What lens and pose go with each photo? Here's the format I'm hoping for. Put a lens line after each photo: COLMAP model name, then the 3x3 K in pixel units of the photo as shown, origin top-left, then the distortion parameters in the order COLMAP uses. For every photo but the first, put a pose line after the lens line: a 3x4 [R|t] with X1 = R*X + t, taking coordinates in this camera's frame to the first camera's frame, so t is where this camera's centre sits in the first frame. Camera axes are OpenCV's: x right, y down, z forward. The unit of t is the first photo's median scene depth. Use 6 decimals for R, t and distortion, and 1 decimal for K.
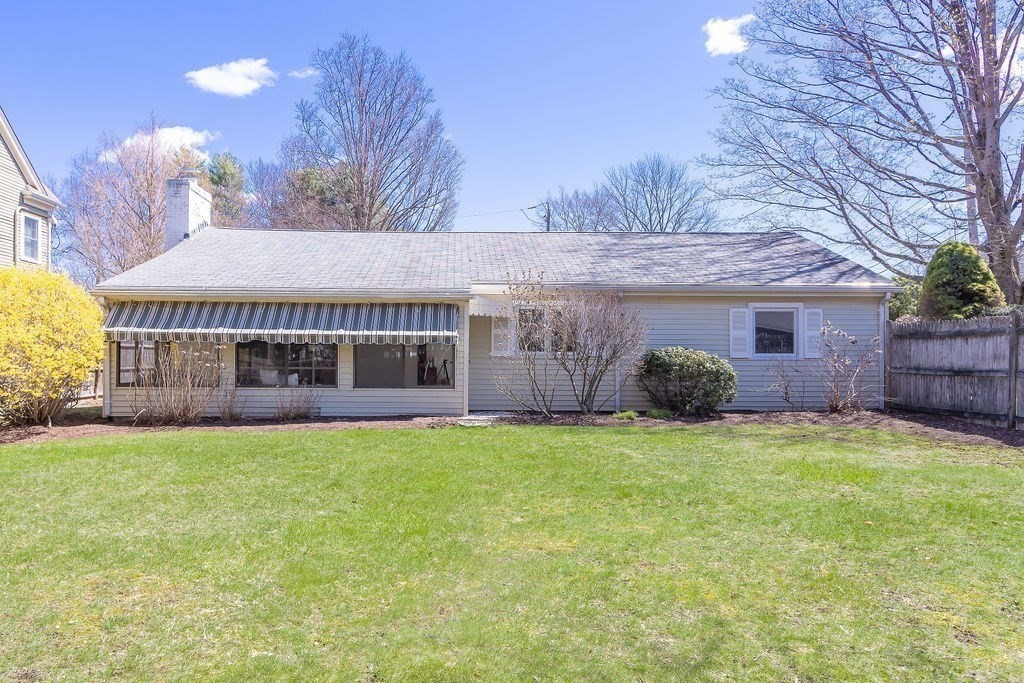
lens RADIAL K [[718.0, 0, 515.4], [0, 718.0, 364.3], [0, 0, 1]] dist [-0.002366, 0.003117]
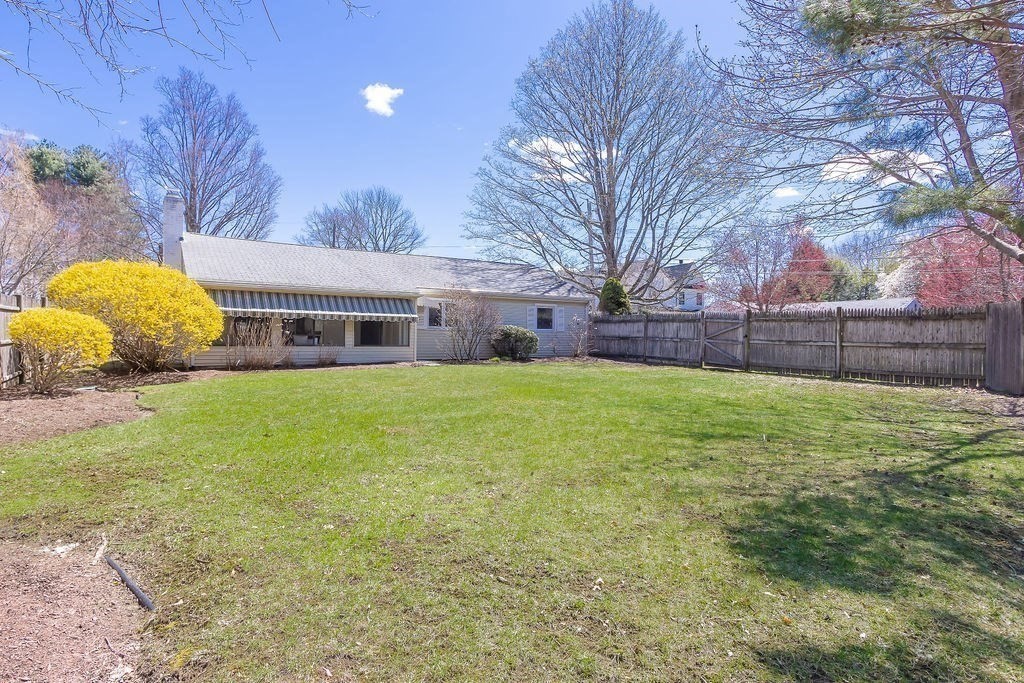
lens RADIAL K [[566.8, 0, 511.4], [0, 566.8, 341.7], [0, 0, 1]] dist [-0.000125, -0.000336]
pose [[0.851277, -0.001000, 0.524715, -0.598843], [-0.006163, 0.999910, 0.011903, 0.003740], [-0.524680, -0.013367, 0.851195, -0.334883]]
